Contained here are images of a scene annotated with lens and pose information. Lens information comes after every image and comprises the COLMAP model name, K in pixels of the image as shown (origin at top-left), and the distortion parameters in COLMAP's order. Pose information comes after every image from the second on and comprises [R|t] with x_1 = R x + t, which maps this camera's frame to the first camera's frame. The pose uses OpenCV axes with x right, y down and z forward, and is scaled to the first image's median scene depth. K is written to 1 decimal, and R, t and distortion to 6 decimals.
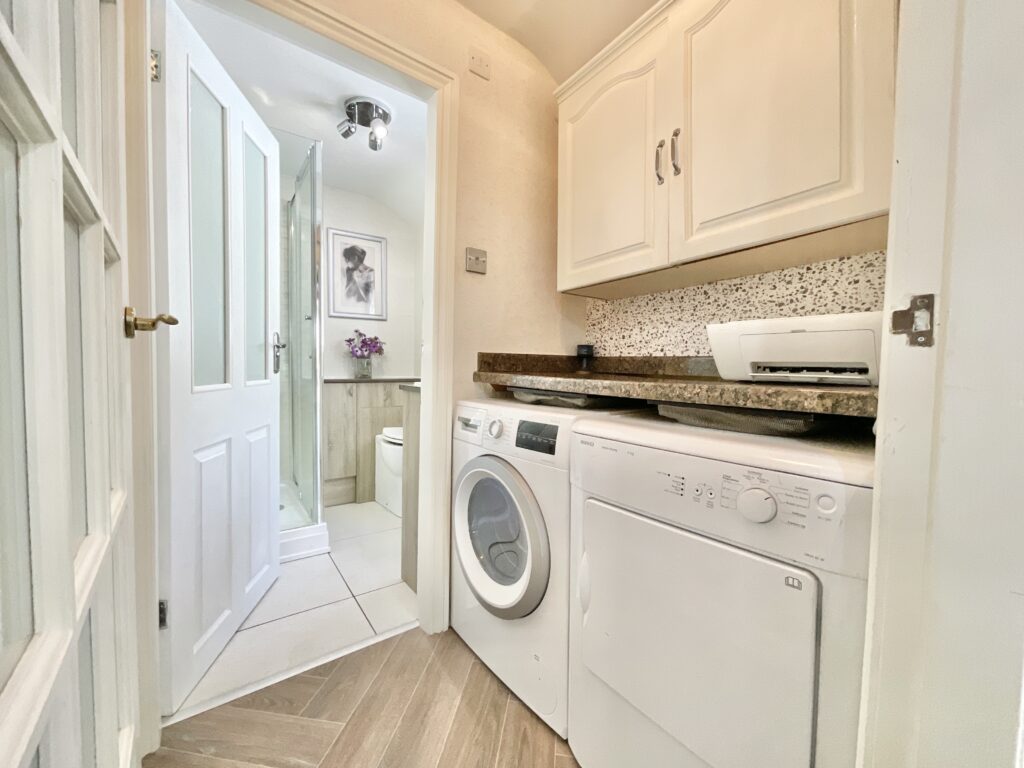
lens RADIAL K [[419.0, 0, 510.9], [0, 419.0, 384.7], [0, 0, 1]] dist [0.003398, -0.000851]
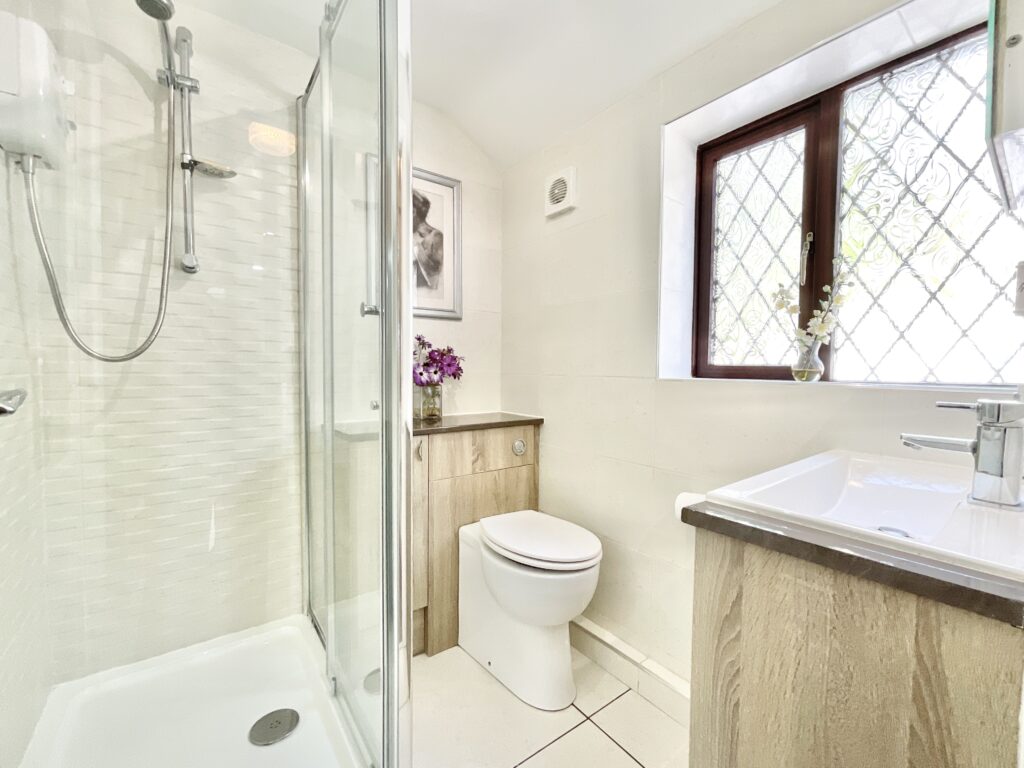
lens RADIAL K [[419.0, 0, 513.8], [0, 419.0, 383.4], [0, 0, 1]] dist [0.003398, -0.000851]
pose [[0.999241, -0.006323, 0.038443, -0.261201], [0.006538, 0.999964, -0.005454, -0.062551], [-0.038407, 0.005701, 0.999246, 0.427604]]
